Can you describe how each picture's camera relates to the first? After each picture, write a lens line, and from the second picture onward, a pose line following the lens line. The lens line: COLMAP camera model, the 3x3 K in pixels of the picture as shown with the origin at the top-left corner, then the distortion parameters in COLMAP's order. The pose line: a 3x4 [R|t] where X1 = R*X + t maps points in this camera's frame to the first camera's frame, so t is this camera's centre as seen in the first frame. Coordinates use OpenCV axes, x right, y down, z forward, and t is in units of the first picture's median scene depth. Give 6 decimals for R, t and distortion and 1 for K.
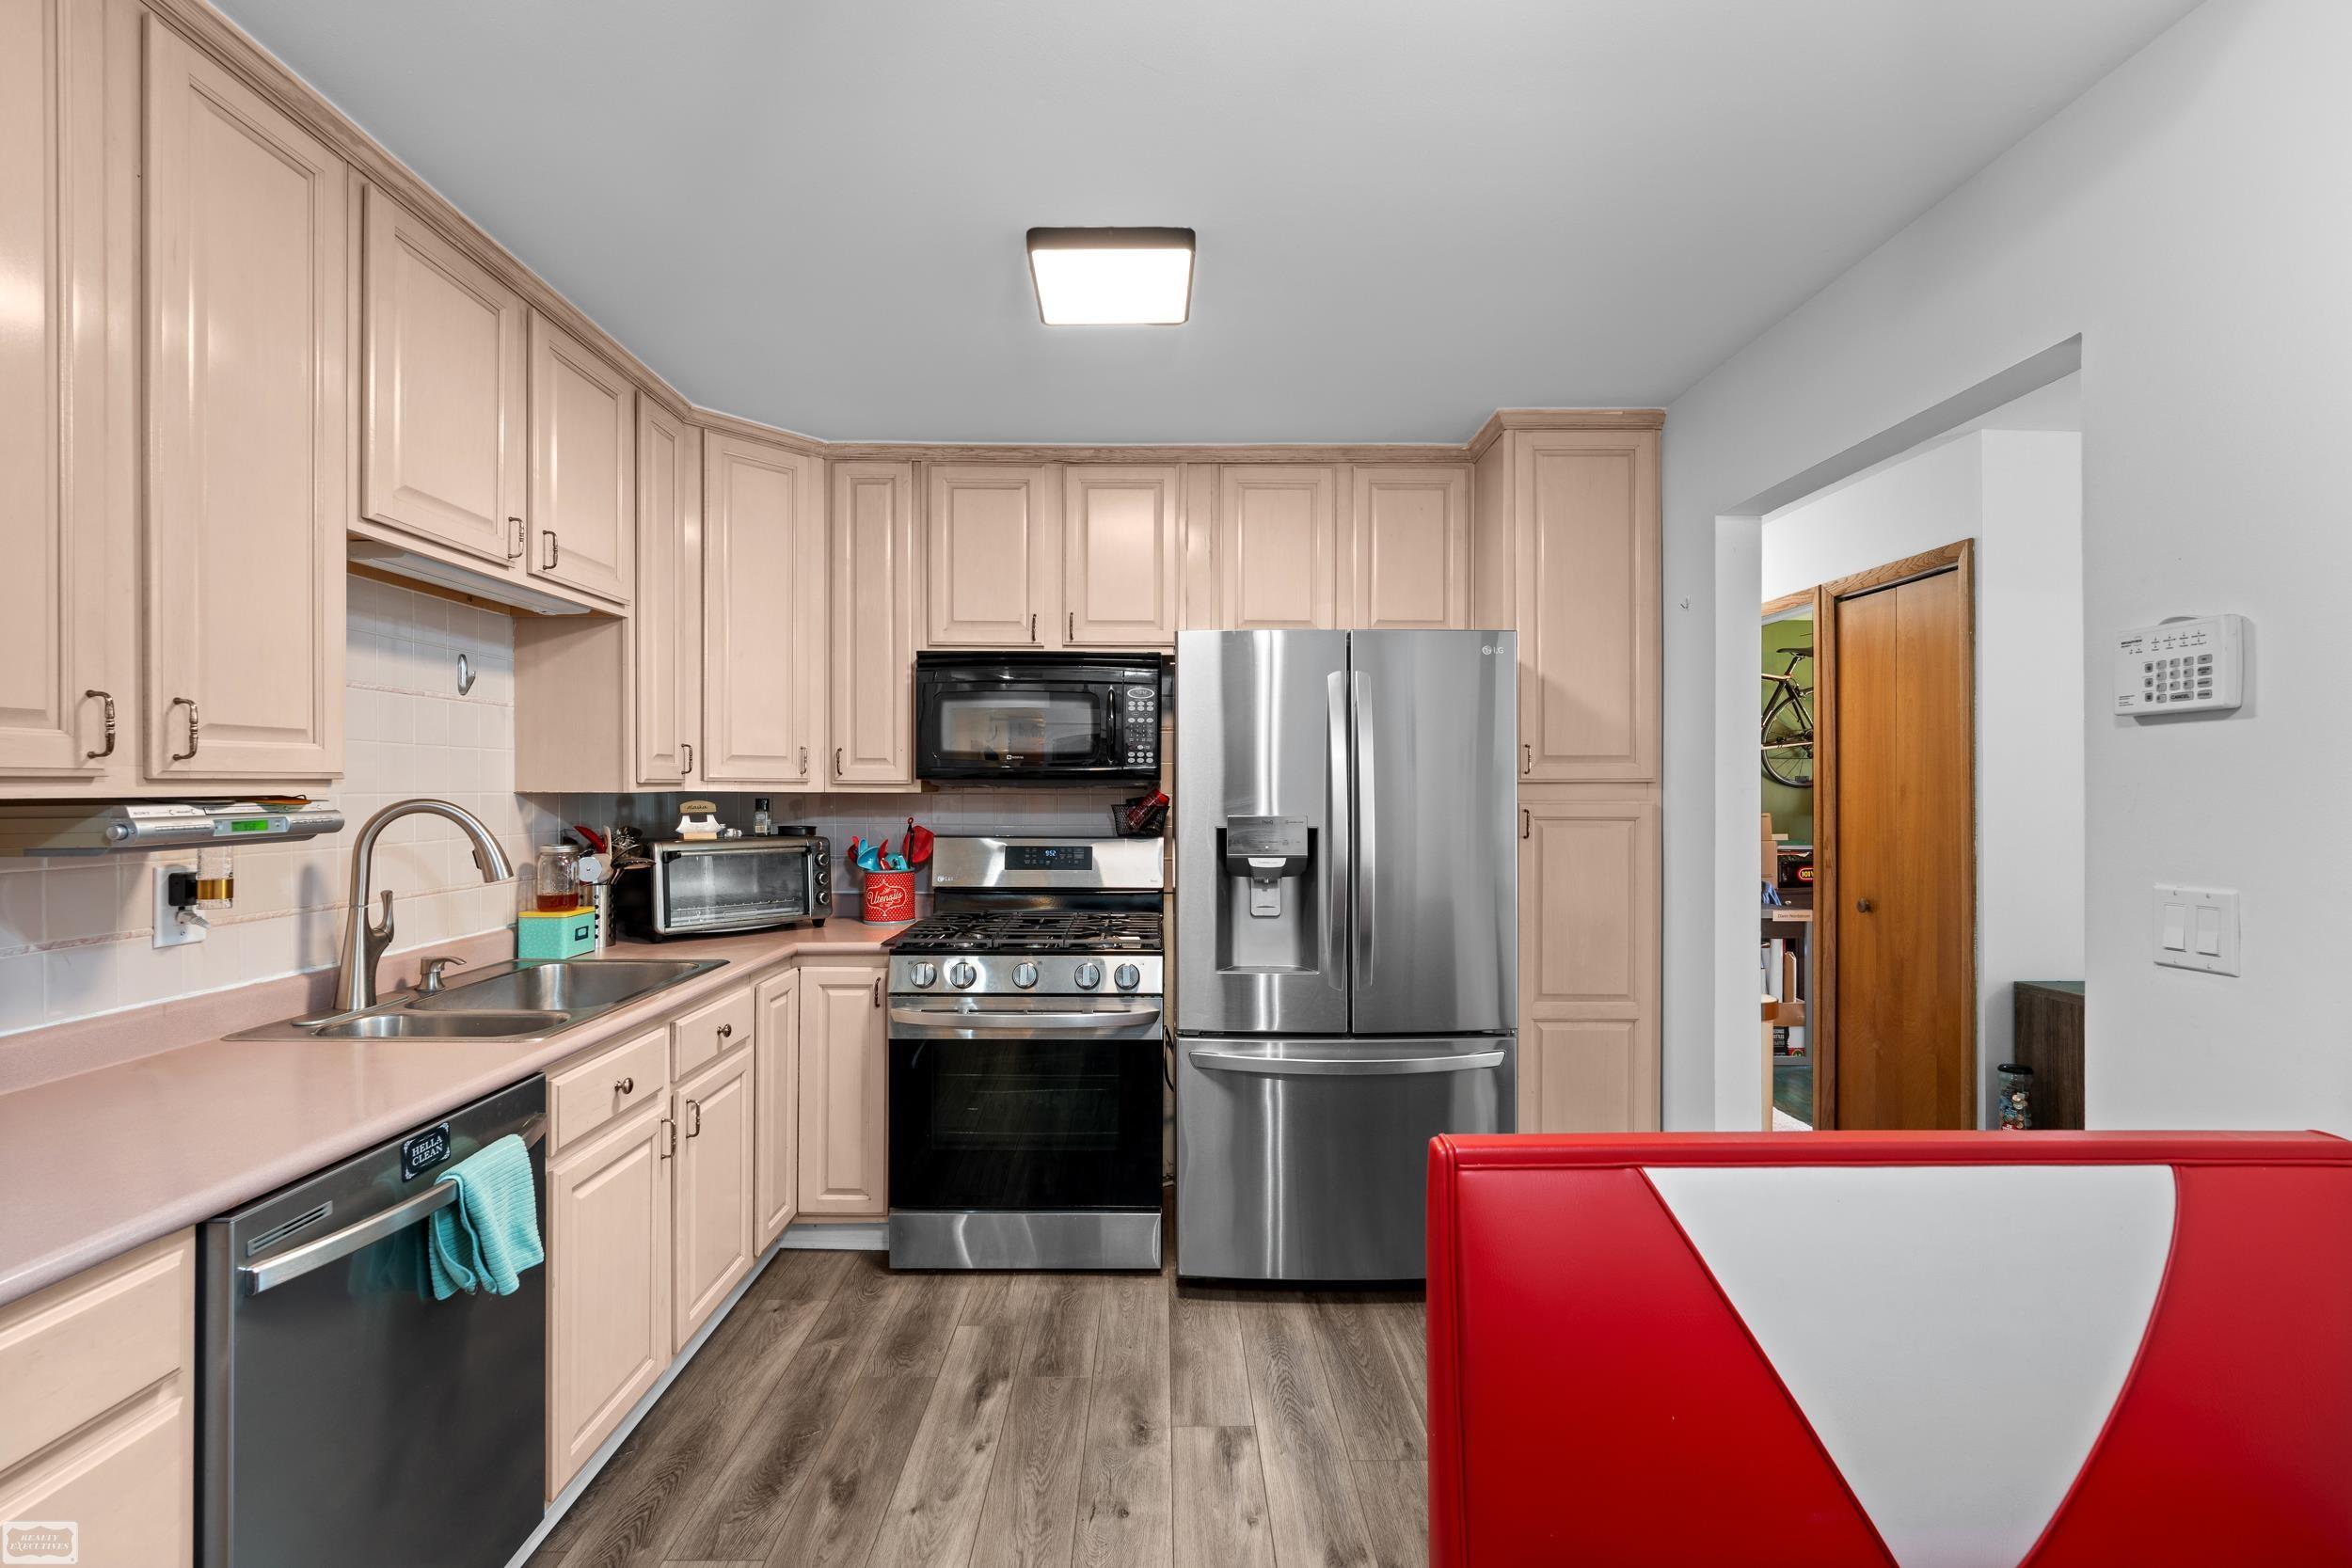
lens RADIAL K [[1034.1, 0, 1177.5], [0, 1034.1, 793.1], [0, 0, 1]] dist [-0.003997, -0.001012]
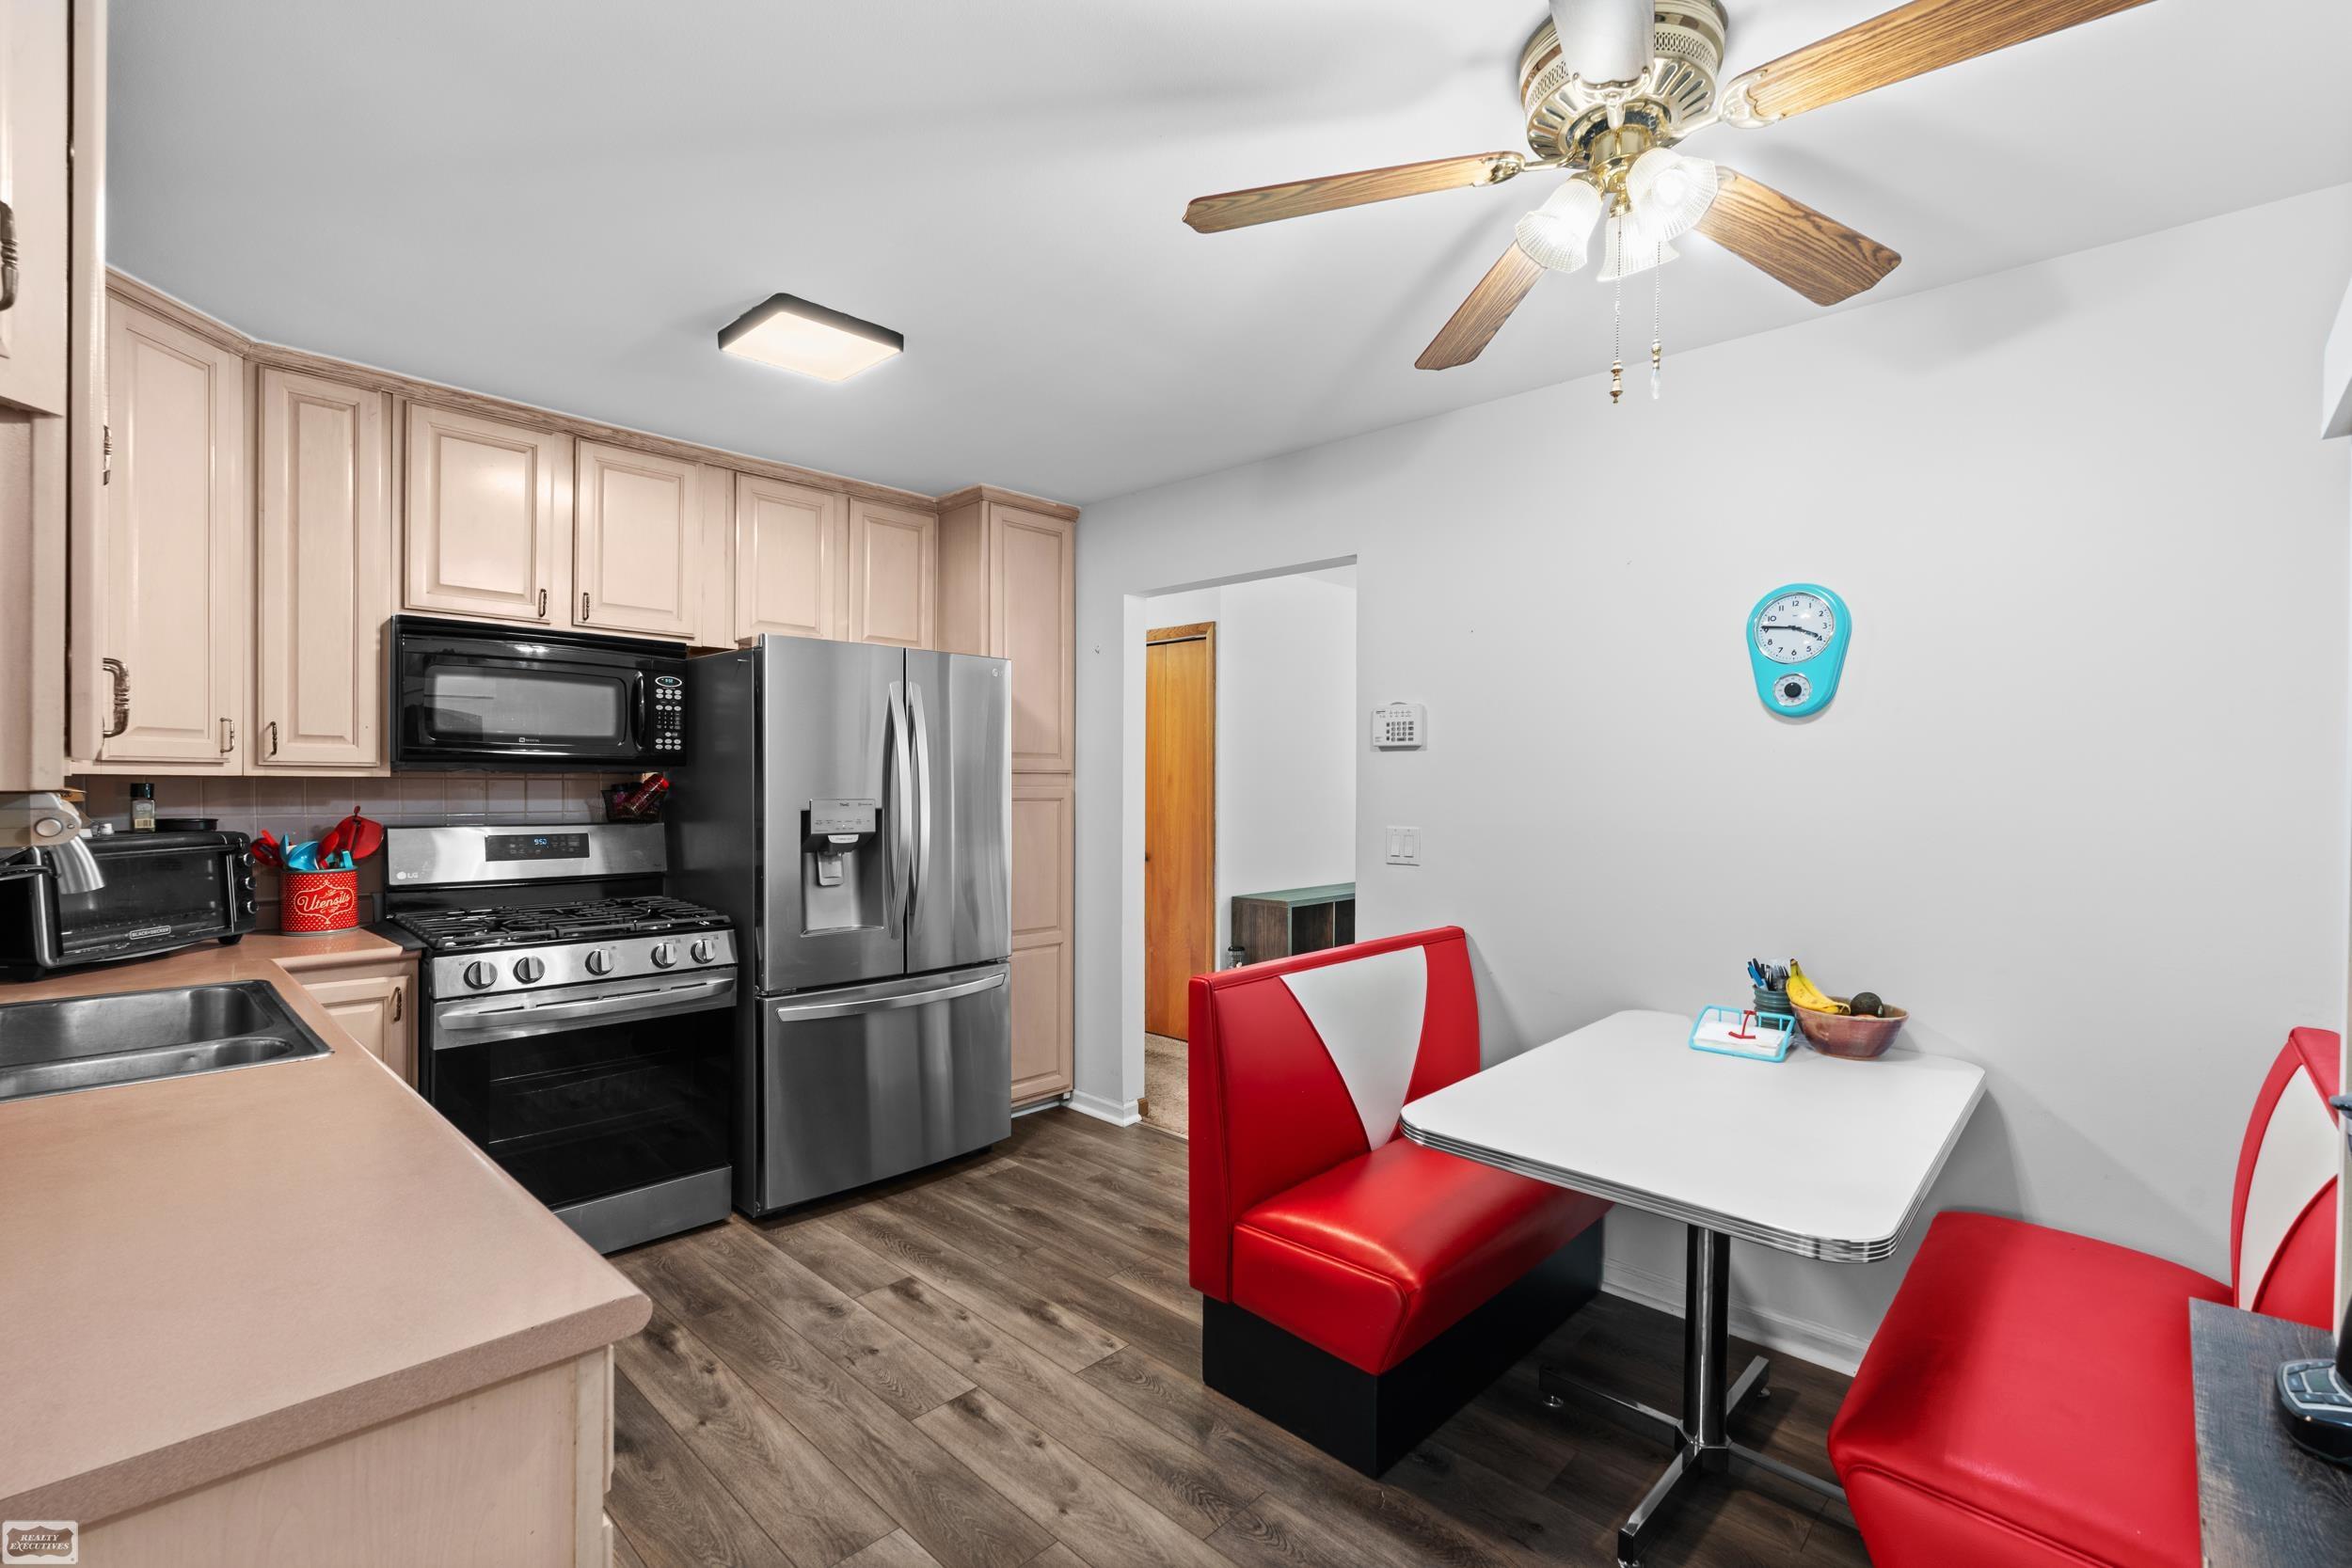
lens RADIAL K [[1034.1, 0, 1199.1], [0, 1034.1, 794.2], [0, 0, 1]] dist [-0.003997, -0.001012]
pose [[0.687835, -0.005486, 0.725846, -0.468632], [-0.006607, 0.999883, 0.013818, -0.002789], [-0.725837, -0.014300, 0.687718, -0.100258]]
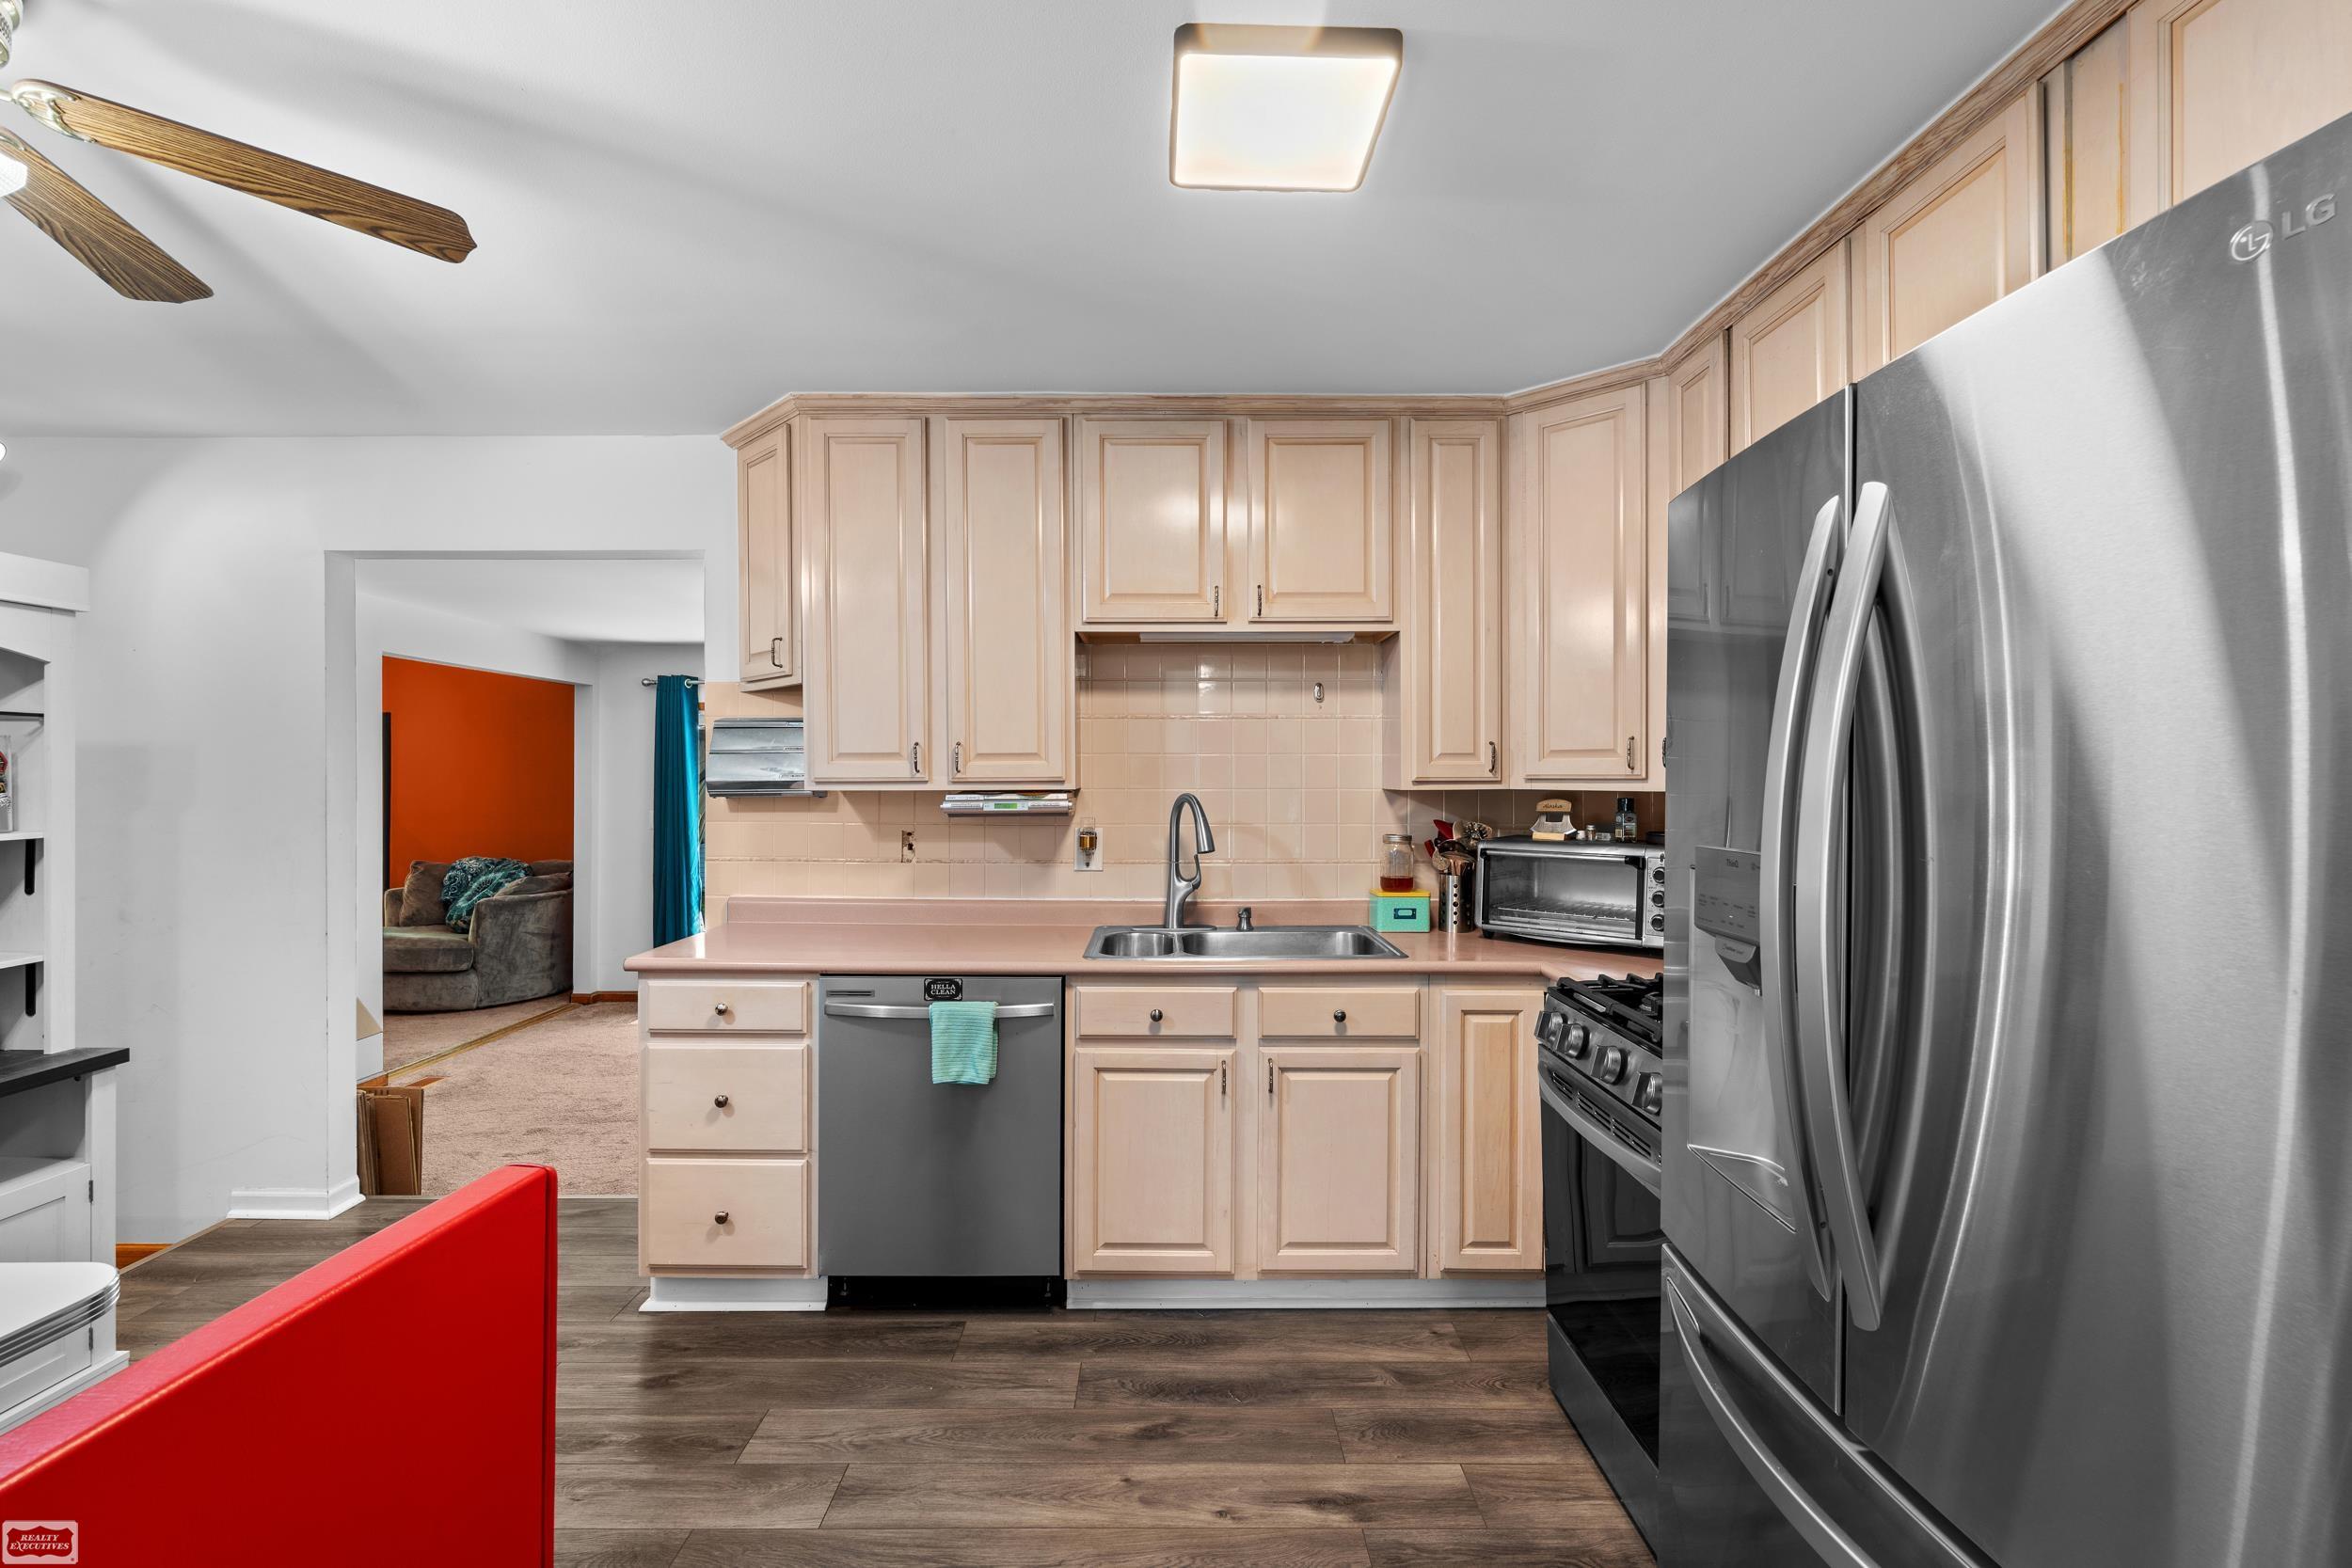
lens RADIAL K [[1034.1, 0, 1169.8], [0, 1034.1, 788.1], [0, 0, 1]] dist [-0.003997, -0.001012]
pose [[-0.021102, 0.005273, -0.999763, 0.530648], [-0.005185, 0.999972, 0.005384, -0.007056], [0.999764, 0.005297, -0.021074, 0.719358]]
